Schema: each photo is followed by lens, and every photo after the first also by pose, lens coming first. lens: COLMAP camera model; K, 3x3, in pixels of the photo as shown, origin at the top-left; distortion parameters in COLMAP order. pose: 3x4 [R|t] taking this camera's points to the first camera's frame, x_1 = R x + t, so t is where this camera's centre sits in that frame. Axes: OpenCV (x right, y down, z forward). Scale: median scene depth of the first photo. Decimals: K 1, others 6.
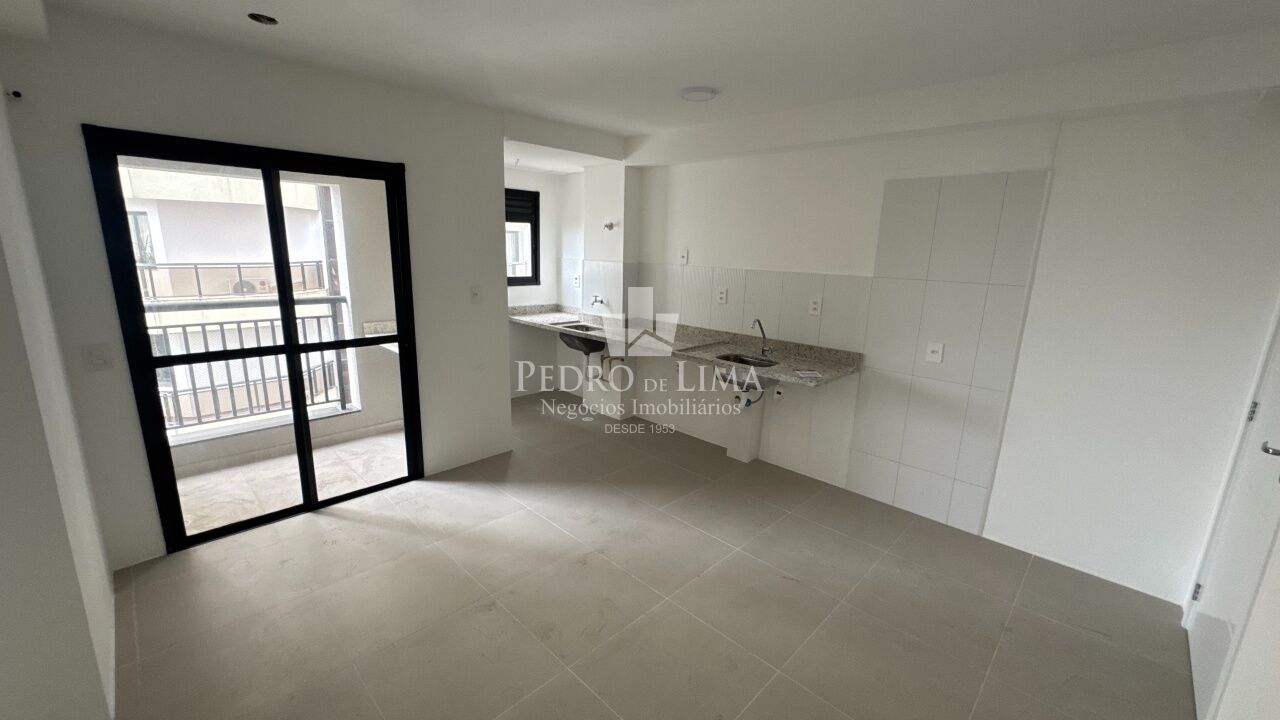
lens RADIAL K [[511.2, 0, 640.0], [0, 511.2, 360.0], [0, 0, 1]] dist [-0.002128, 0.000276]
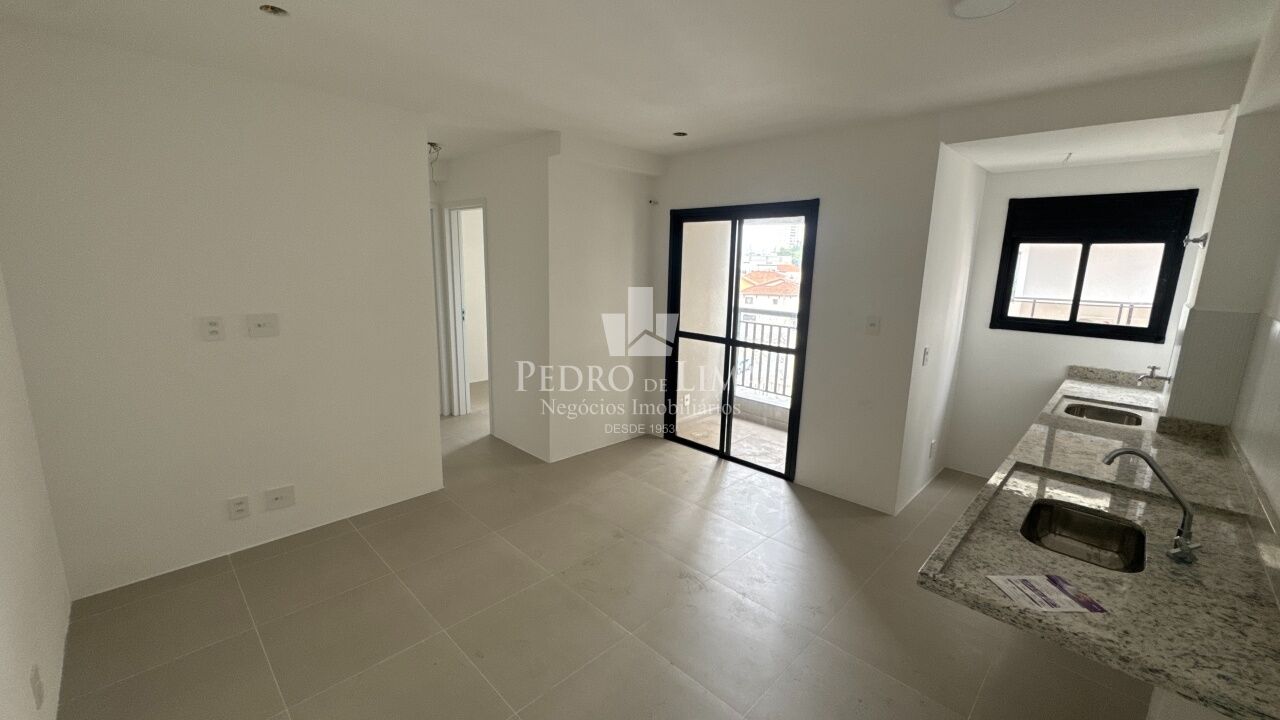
lens RADIAL K [[511.2, 0, 640.0], [0, 511.2, 360.0], [0, 0, 1]] dist [-0.002128, 0.000276]
pose [[-0.003977, 0.163823, -0.986482, 0.583828], [-0.240136, 0.957467, 0.159973, -0.111375], [0.970731, 0.237526, 0.035532, 0.561363]]
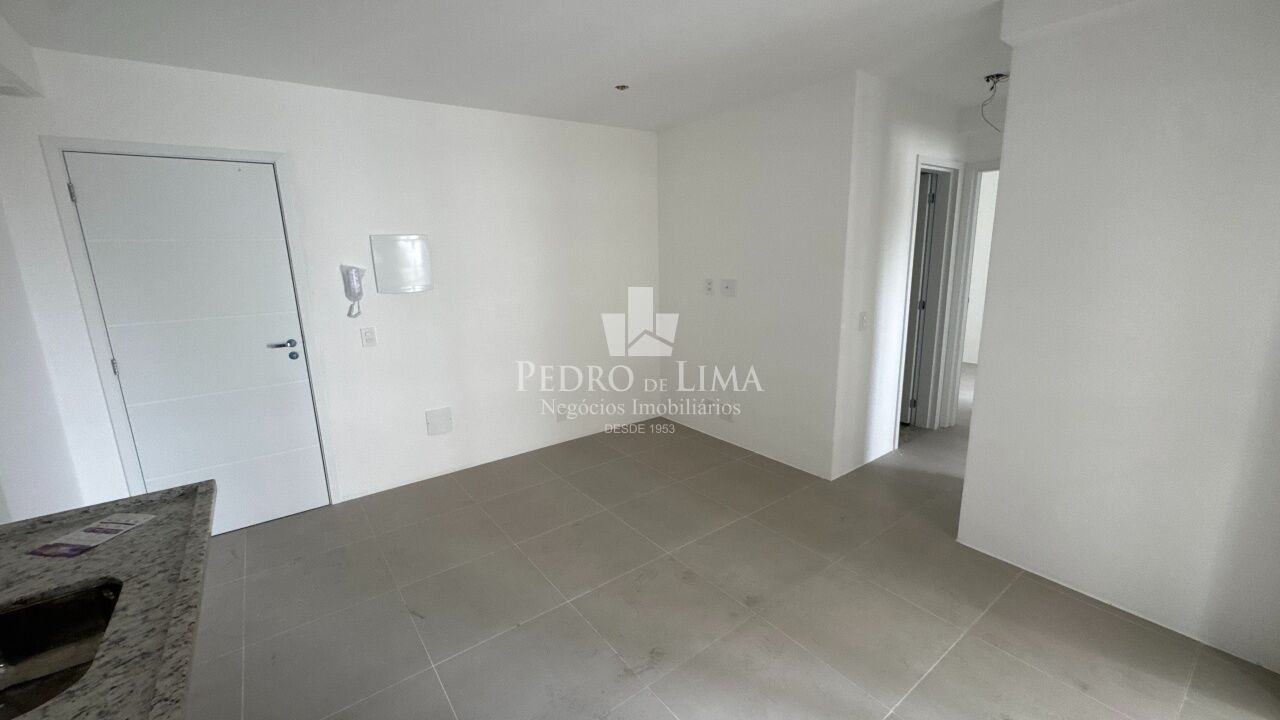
lens RADIAL K [[511.2, 0, 640.0], [0, 511.2, 360.0], [0, 0, 1]] dist [-0.002128, 0.000276]
pose [[-0.988216, -0.035410, 0.148911, -0.132240], [0.030851, 0.906828, 0.420371, -0.220085], [-0.149922, 0.420012, -0.895049, 1.067653]]
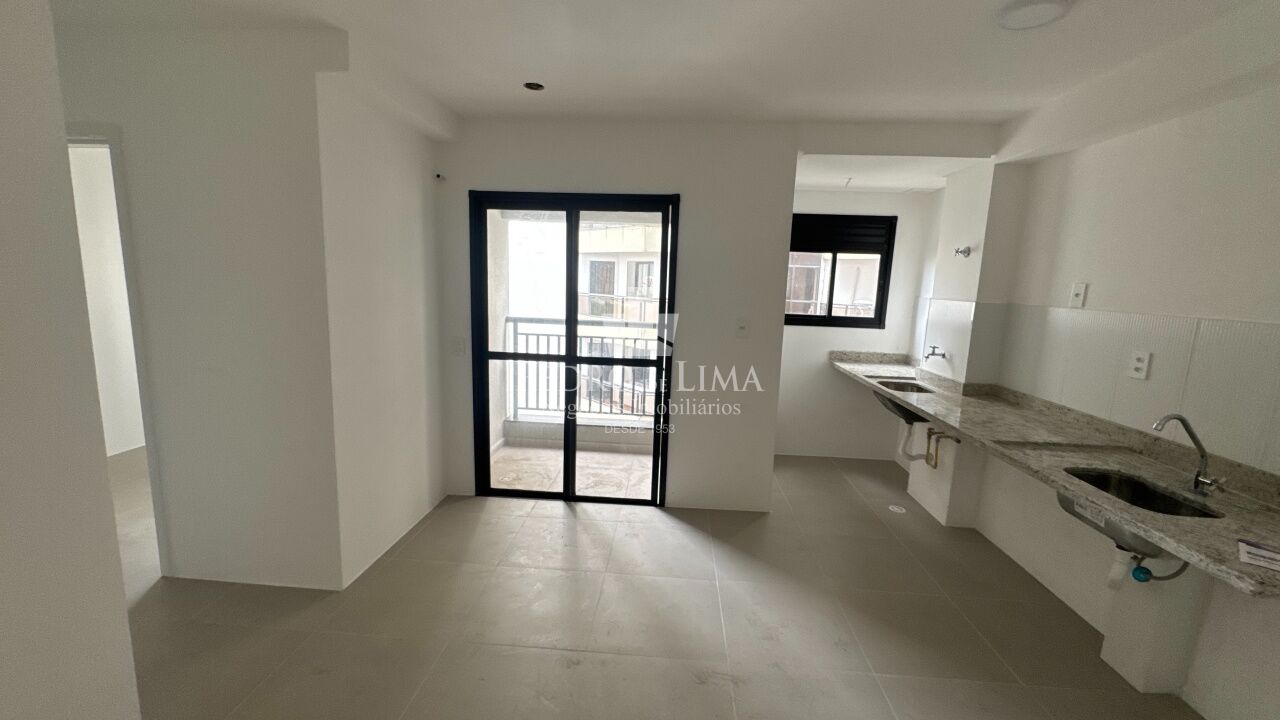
lens RADIAL K [[511.2, 0, 640.0], [0, 511.2, 360.0], [0, 0, 1]] dist [-0.002128, 0.000276]
pose [[0.651531, 0.115485, -0.749780, 0.242359], [-0.180930, 0.983479, -0.005740, -0.033305], [0.736730, 0.139398, 0.661662, 0.264297]]
